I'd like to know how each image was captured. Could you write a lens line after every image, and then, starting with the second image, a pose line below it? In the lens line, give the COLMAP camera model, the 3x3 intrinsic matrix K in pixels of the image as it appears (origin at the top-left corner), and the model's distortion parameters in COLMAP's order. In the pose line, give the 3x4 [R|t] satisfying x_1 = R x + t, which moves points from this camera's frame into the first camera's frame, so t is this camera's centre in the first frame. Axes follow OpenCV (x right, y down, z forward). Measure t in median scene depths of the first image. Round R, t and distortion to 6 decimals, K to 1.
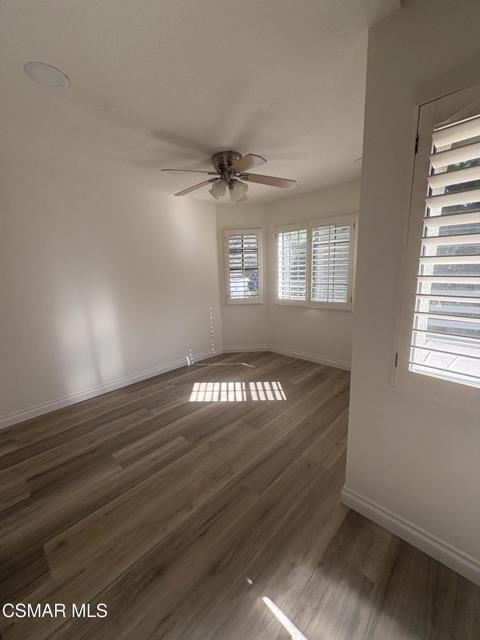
lens RADIAL K [[254.1, 0, 240.8], [0, 254.1, 320.1], [0, 0, 1]] dist [-0.004485, 0.000036]
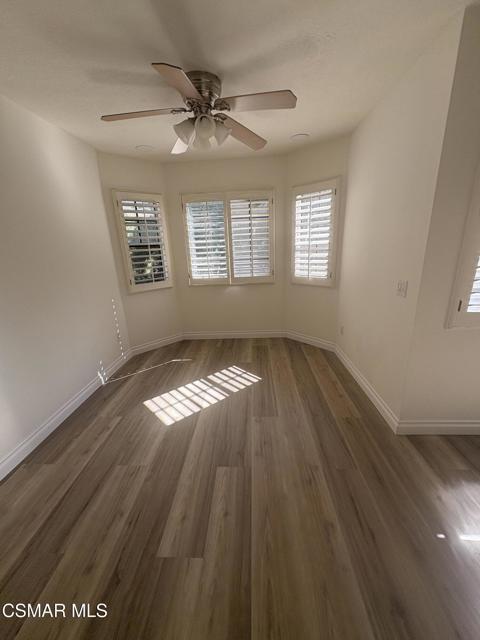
lens RADIAL K [[254.1, 0, 238.3], [0, 254.1, 319.9], [0, 0, 1]] dist [-0.004485, 0.000036]
pose [[0.754821, -0.189791, 0.627873, -0.399950], [0.145385, 0.981824, 0.122002, -0.036340], [-0.639615, -0.000806, 0.768695, 0.269479]]
